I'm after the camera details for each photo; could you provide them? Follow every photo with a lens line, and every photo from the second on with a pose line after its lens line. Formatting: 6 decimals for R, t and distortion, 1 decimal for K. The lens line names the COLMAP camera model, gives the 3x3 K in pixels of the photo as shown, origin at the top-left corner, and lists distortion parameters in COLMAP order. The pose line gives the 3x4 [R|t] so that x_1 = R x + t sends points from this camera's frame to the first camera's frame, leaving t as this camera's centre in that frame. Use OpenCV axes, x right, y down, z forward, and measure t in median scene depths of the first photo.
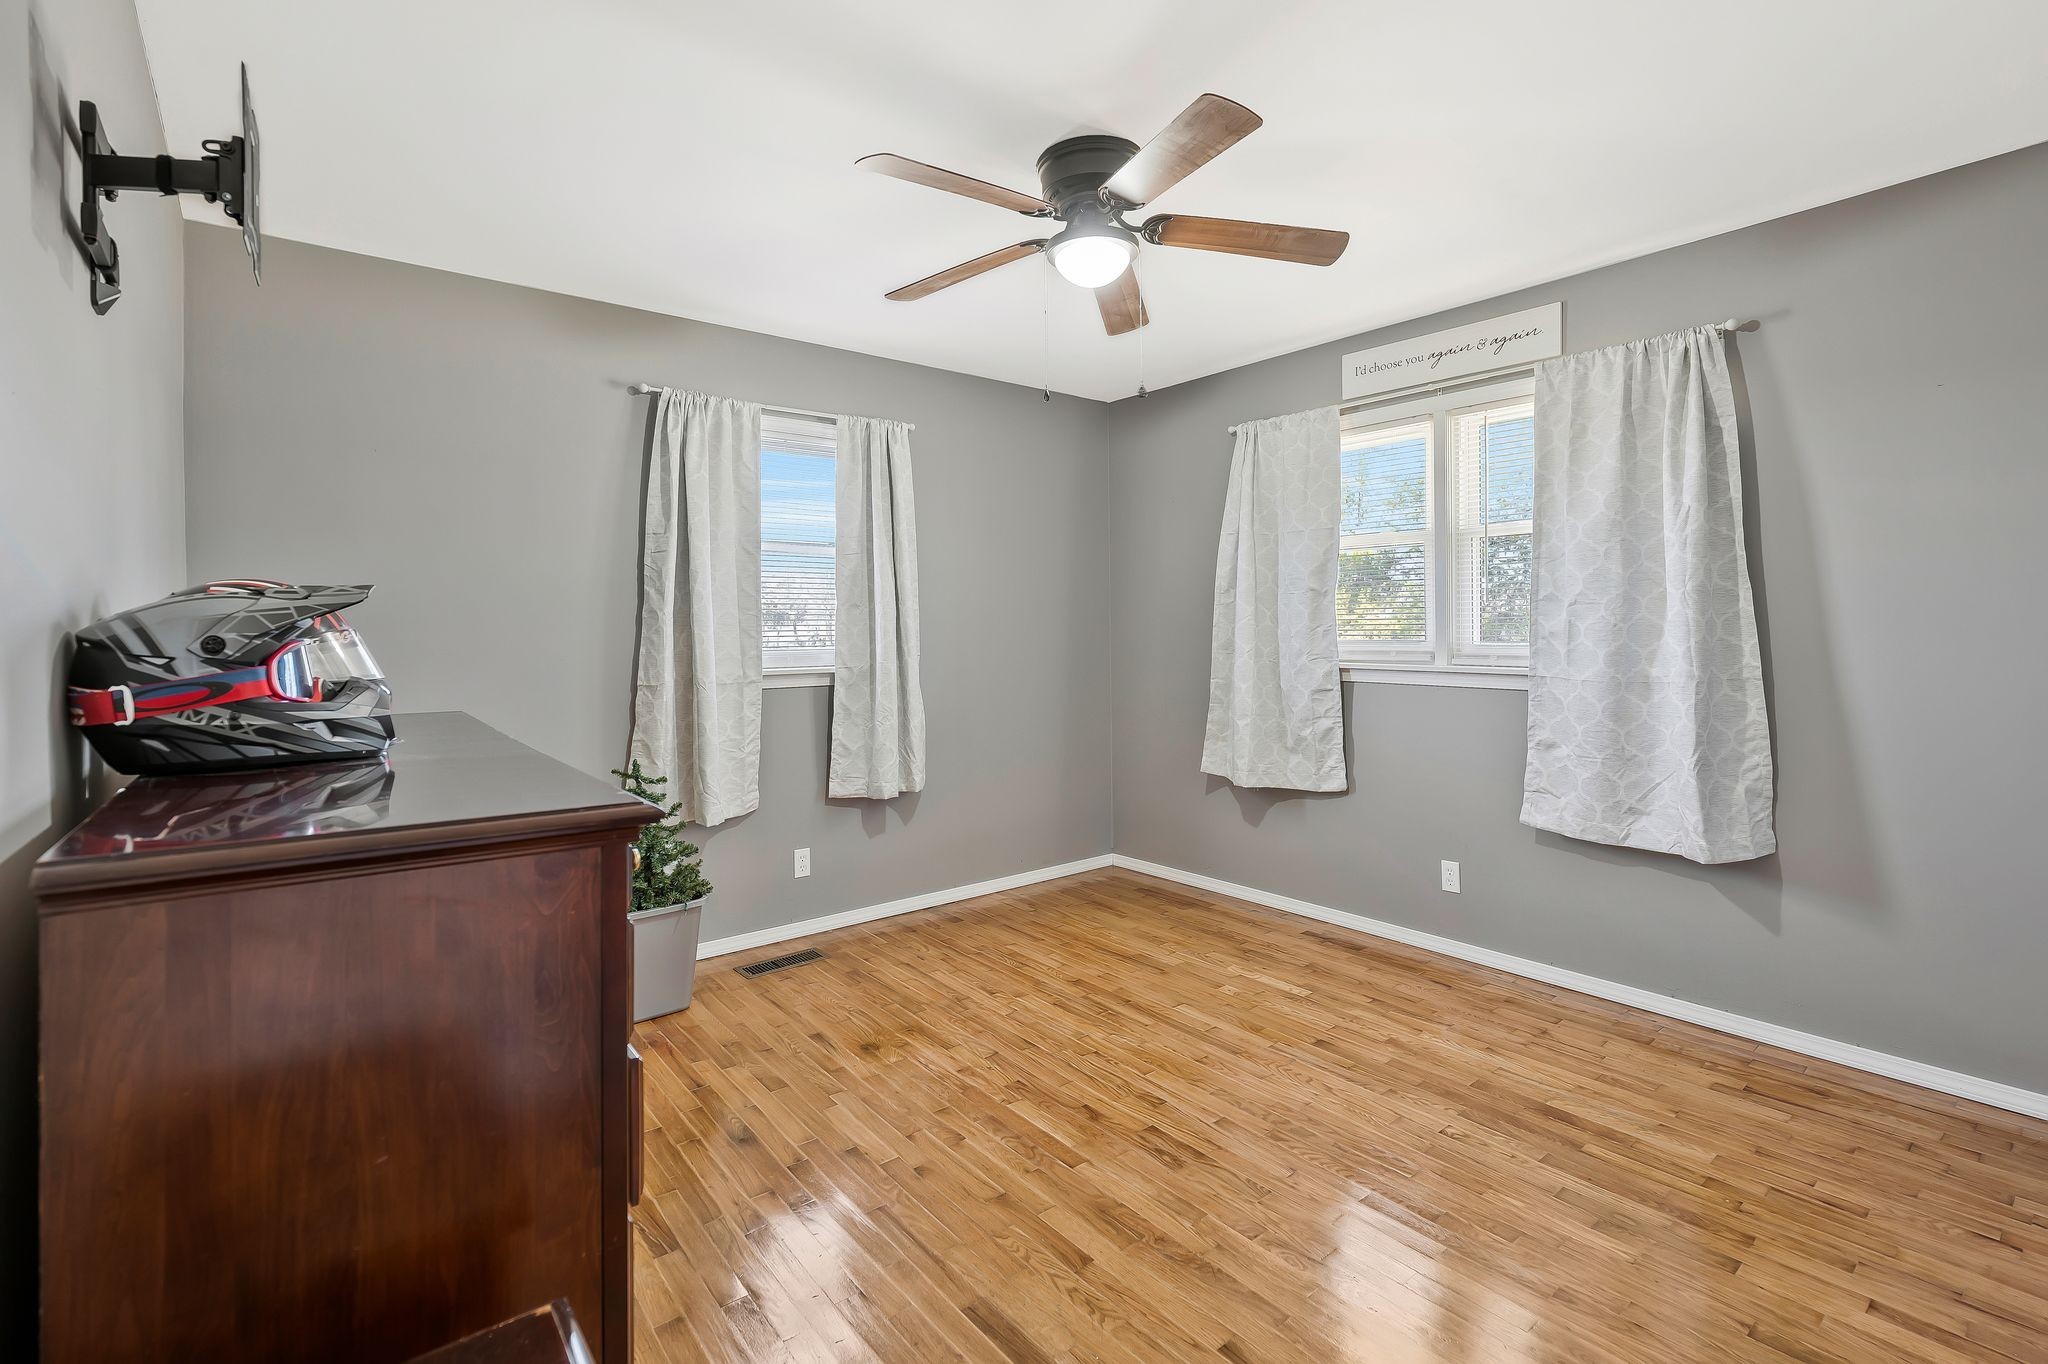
lens RADIAL K [[938.8, 0, 1024.2], [0, 938.8, 632.1], [0, 0, 1]] dist [-0.000073, 0.000052]
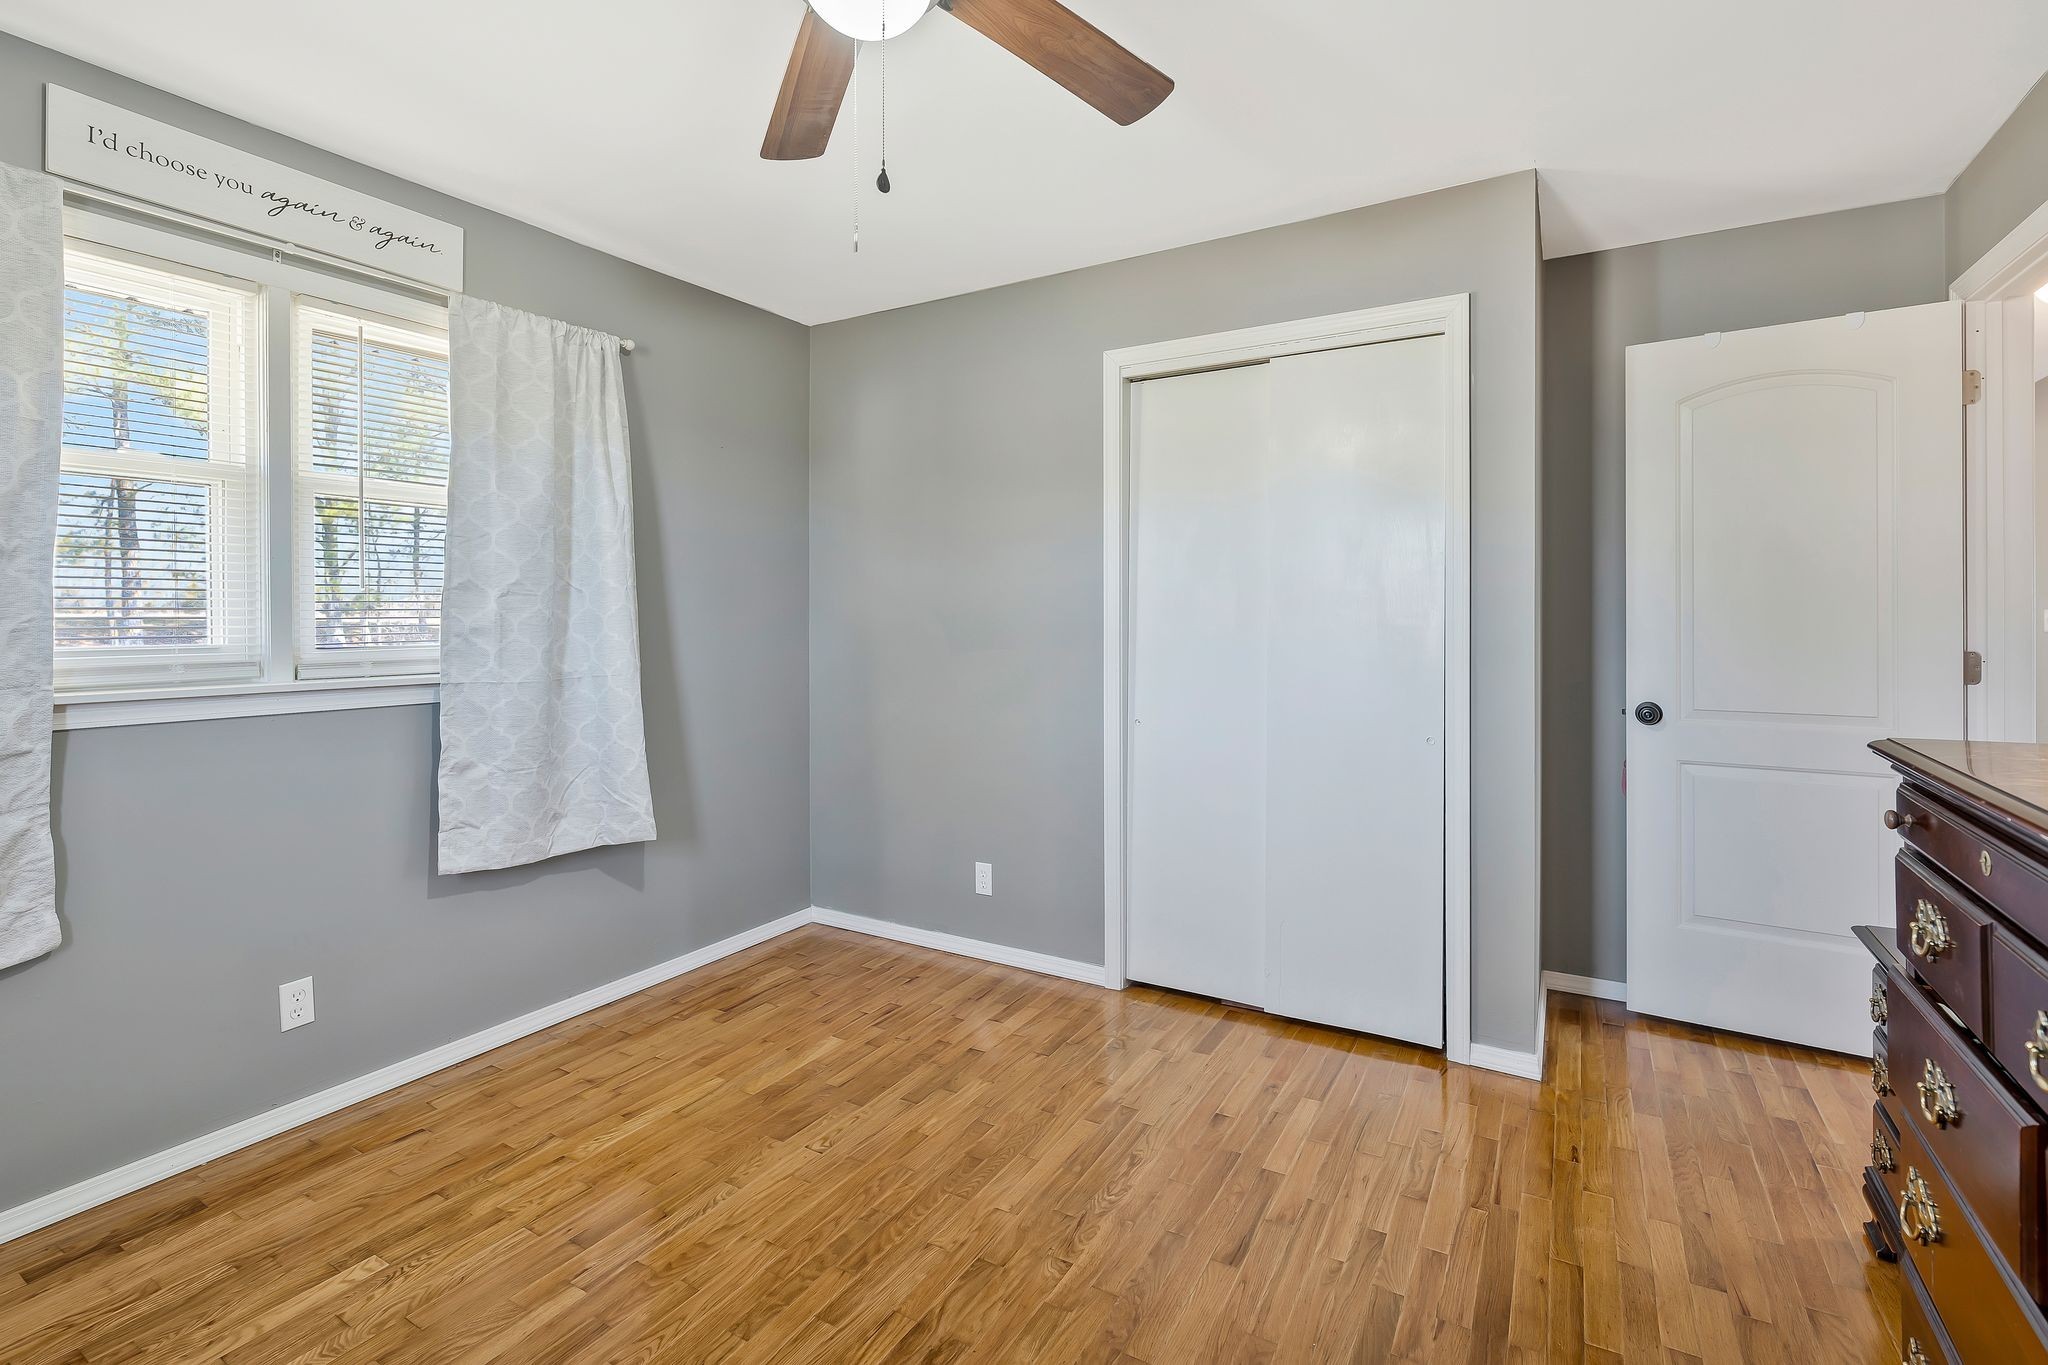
lens RADIAL K [[966.3, 0, 1023.8], [0, 966.3, 614.3], [0, 0, 1]] dist [-0.002245, -0.000642]
pose [[-0.369231, 0.010554, 0.929278, -0.425242], [0.012186, 0.999905, -0.006515, -0.000425], [-0.929258, 0.008919, -0.369325, 0.915355]]
